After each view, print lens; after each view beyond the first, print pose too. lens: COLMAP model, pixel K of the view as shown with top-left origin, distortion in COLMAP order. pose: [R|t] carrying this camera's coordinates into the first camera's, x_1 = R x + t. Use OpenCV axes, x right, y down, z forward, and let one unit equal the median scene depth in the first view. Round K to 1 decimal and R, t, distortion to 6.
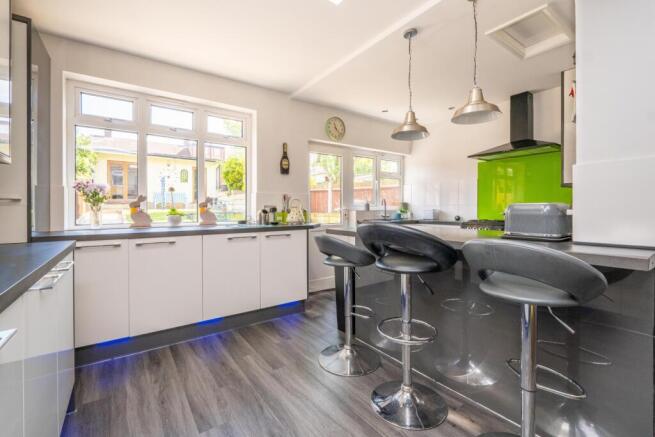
lens RADIAL K [[291.4, 0, 329.5], [0, 291.4, 216.0], [0, 0, 1]] dist [-0.007068, -0.000187]
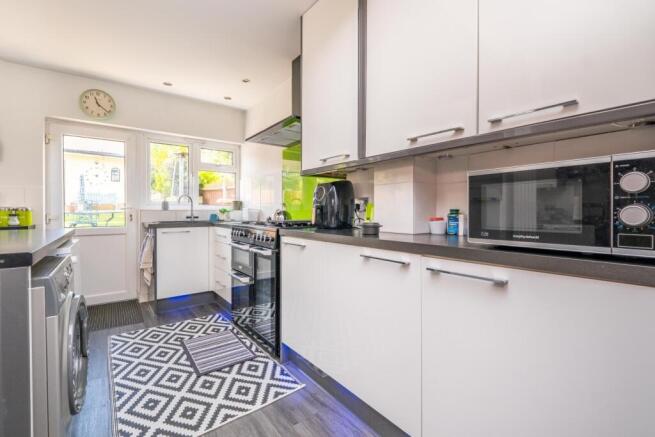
lens RADIAL K [[291.4, 0, 324.4], [0, 291.4, 215.4], [0, 0, 1]] dist [-0.007068, -0.000187]
pose [[0.998663, -0.001464, 0.051676, 0.676019], [0.001868, 0.999968, -0.007775, 0.003960], [-0.051663, 0.007862, 0.998634, 0.227758]]
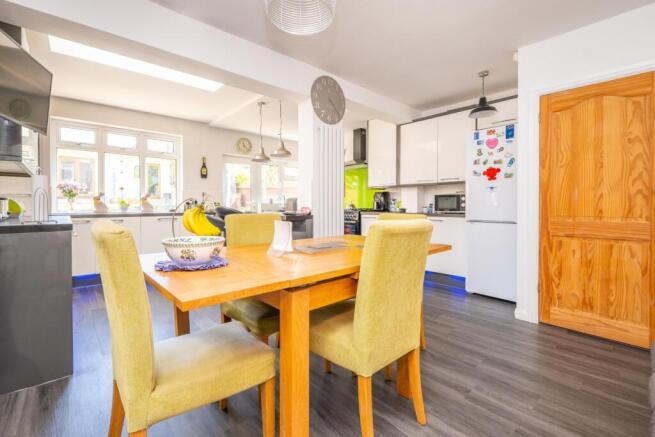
lens RADIAL K [[291.4, 0, 324.9], [0, 291.4, 212.4], [0, 0, 1]] dist [-0.007068, -0.000187]
pose [[0.994520, 0.000002, 0.104546, 0.307621], [-0.000147, 0.999999, 0.001377, 0.027706], [-0.104546, -0.001385, 0.994519, -0.539568]]
